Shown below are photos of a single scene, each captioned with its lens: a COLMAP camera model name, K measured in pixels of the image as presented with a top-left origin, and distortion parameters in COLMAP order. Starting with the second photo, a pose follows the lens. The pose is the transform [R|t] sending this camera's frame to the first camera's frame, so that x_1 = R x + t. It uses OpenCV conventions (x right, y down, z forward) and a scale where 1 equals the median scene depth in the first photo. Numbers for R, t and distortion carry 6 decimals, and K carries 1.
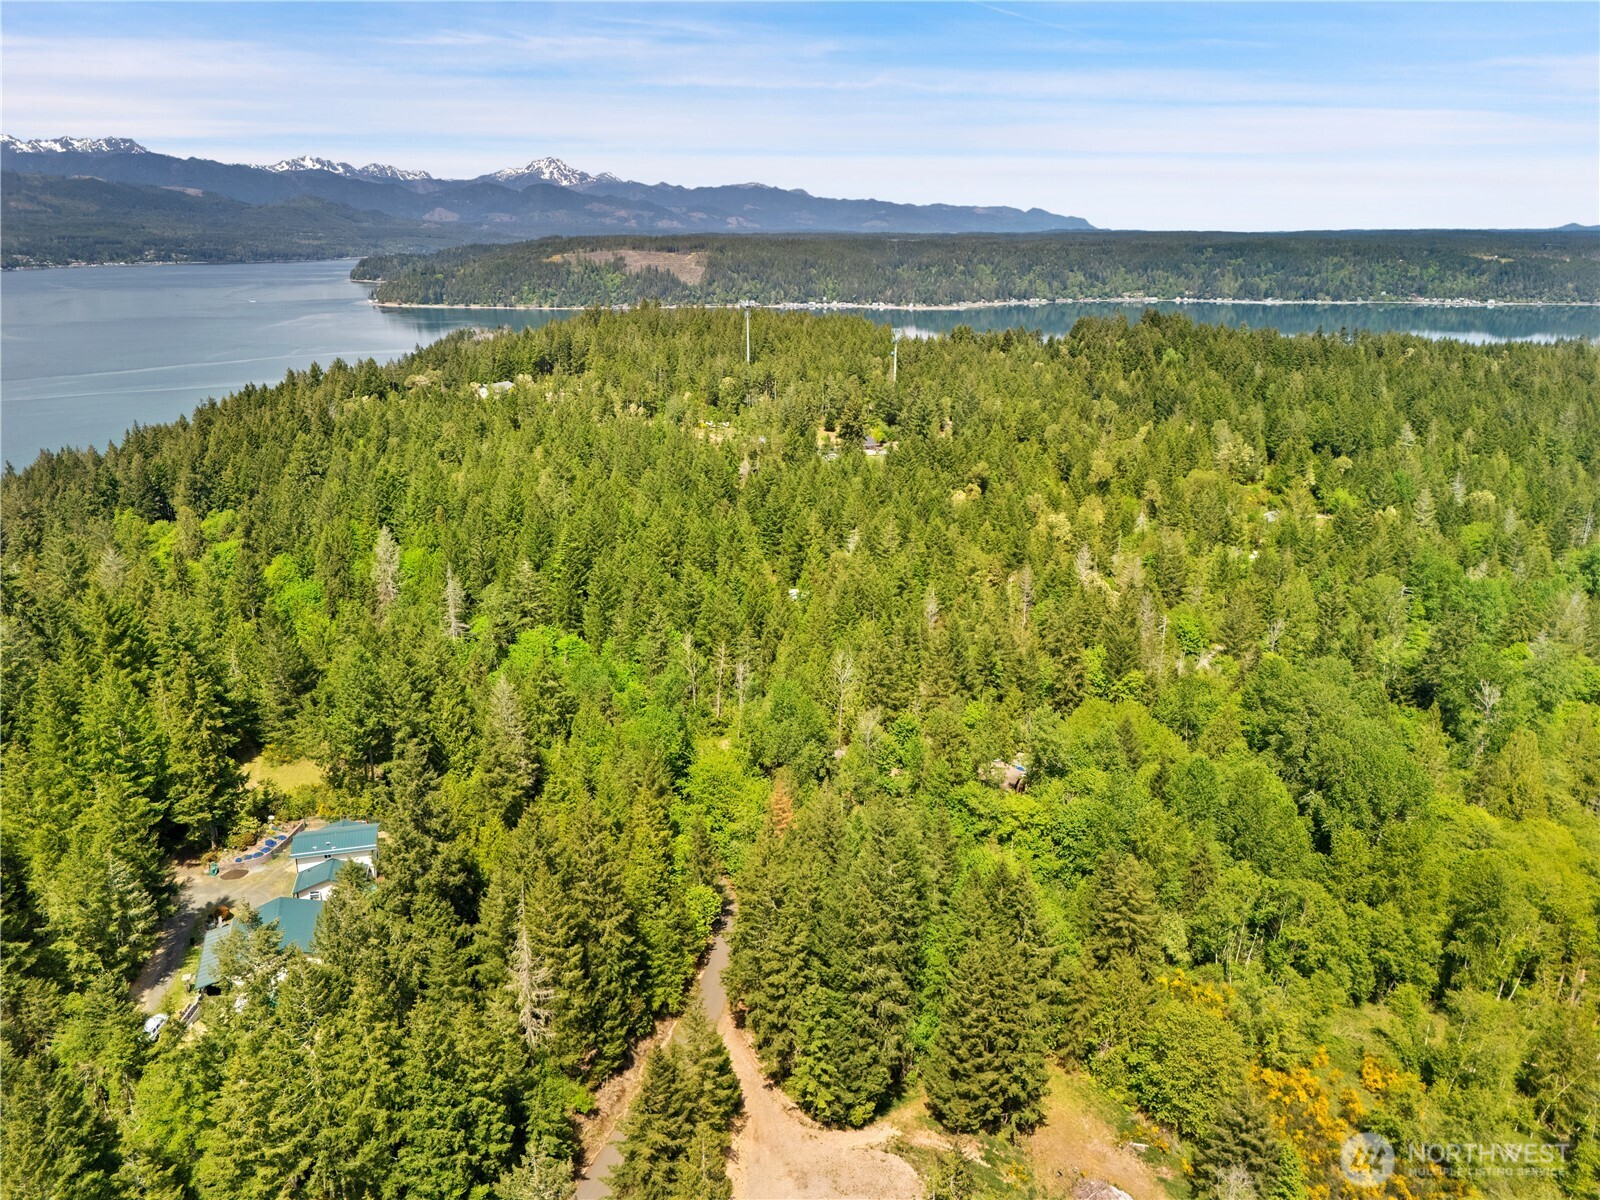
lens RADIAL K [[1209.3, 0, 793.8], [0, 1209.3, 602.2], [0, 0, 1]] dist [0.073226, -0.067063]
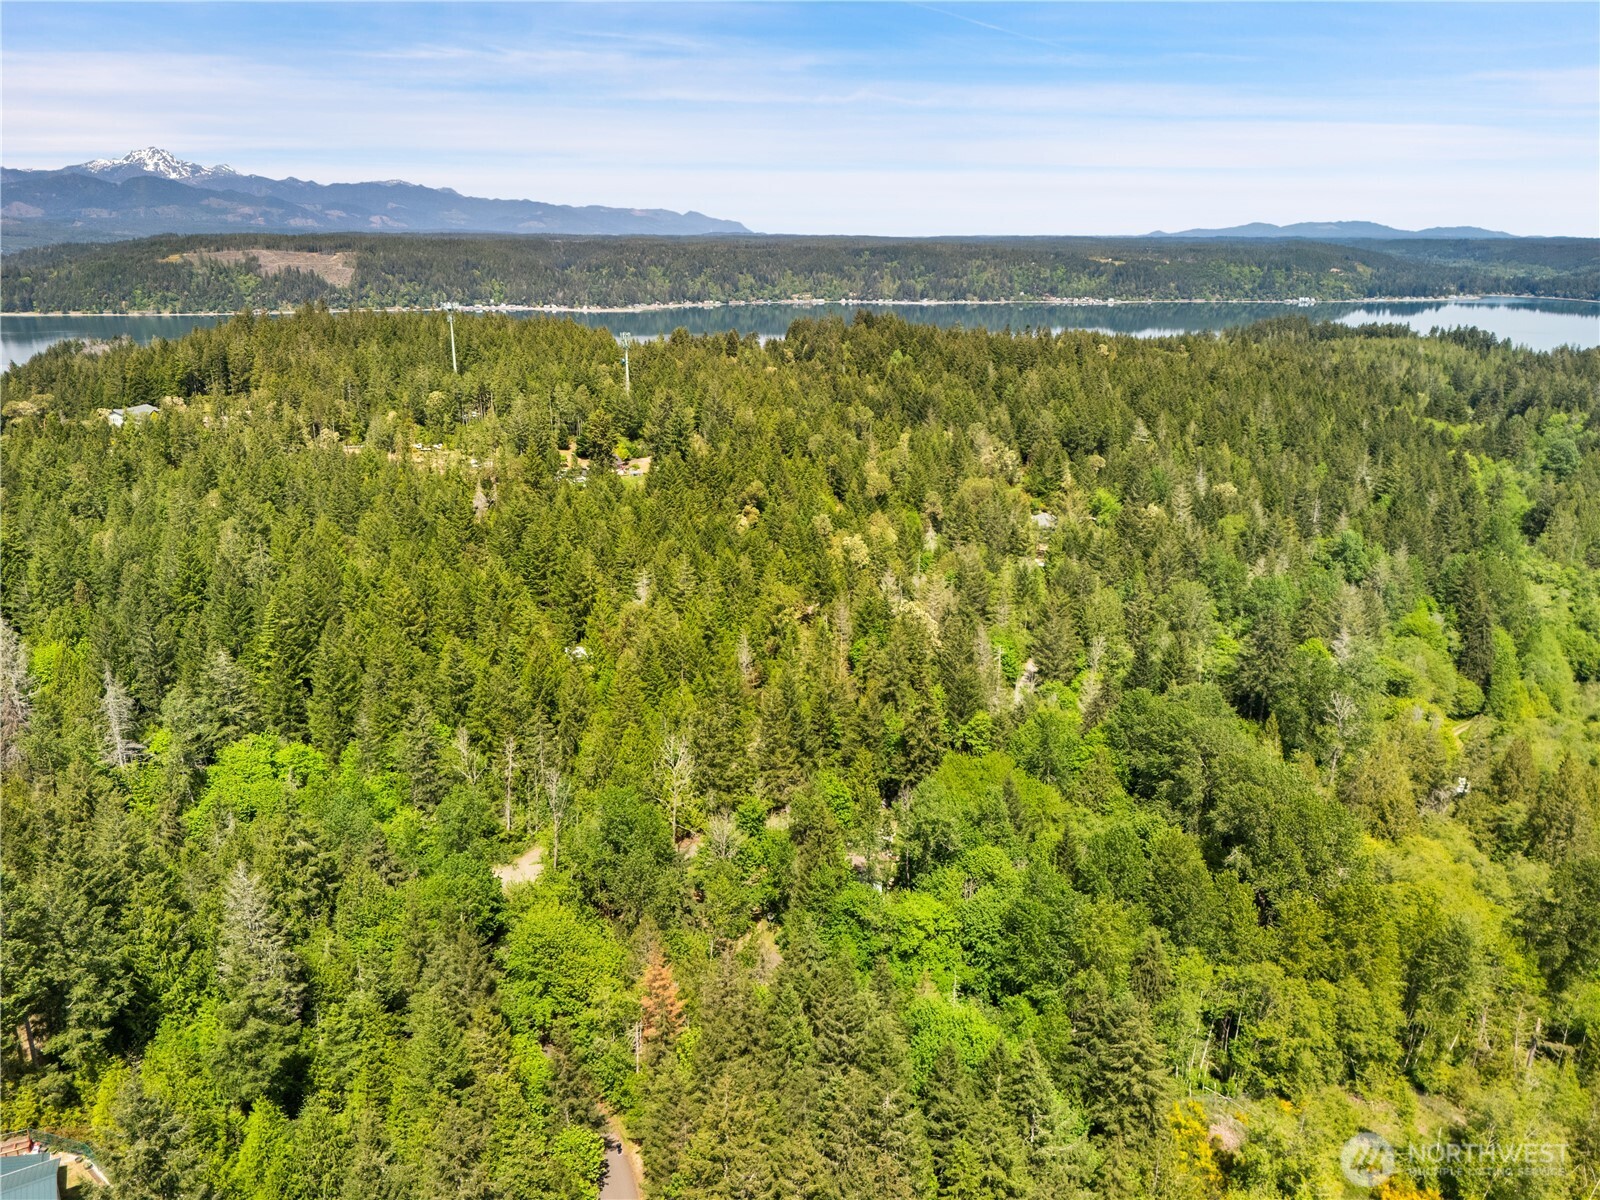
lens RADIAL K [[1209.3, 0, 807.4], [0, 1209.3, 593.1], [0, 0, 1]] dist [0.073226, -0.067063]
pose [[0.961168, -0.076153, 0.265248, -0.060716], [0.078497, 0.996913, 0.001768, -0.036281], [-0.264564, 0.019122, 0.964178, 0.149162]]
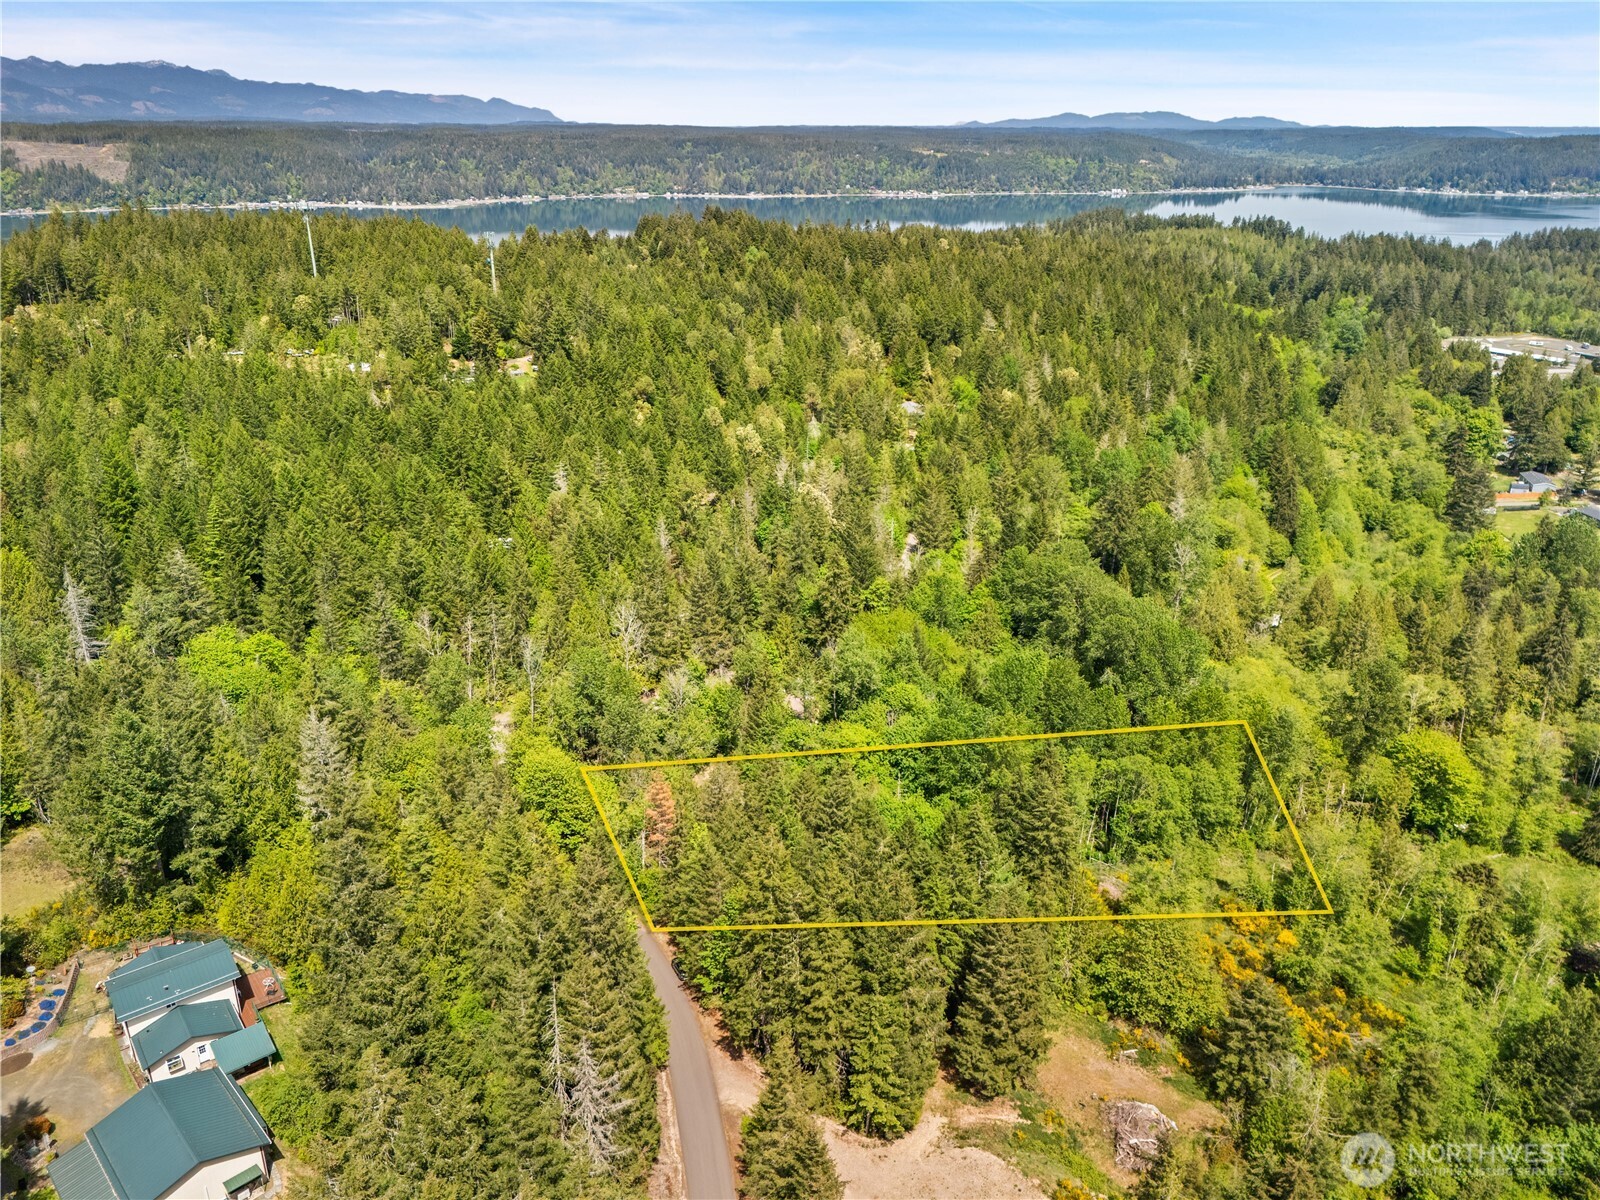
lens RADIAL K [[1209.3, 0, 816.4], [0, 1209.3, 603.2], [0, 0, 1]] dist [0.073226, -0.067063]
pose [[0.909260, -0.151292, 0.387758, -0.134020], [0.120370, 0.987373, 0.102986, -0.026933], [-0.398443, -0.046967, 0.915990, 0.091378]]
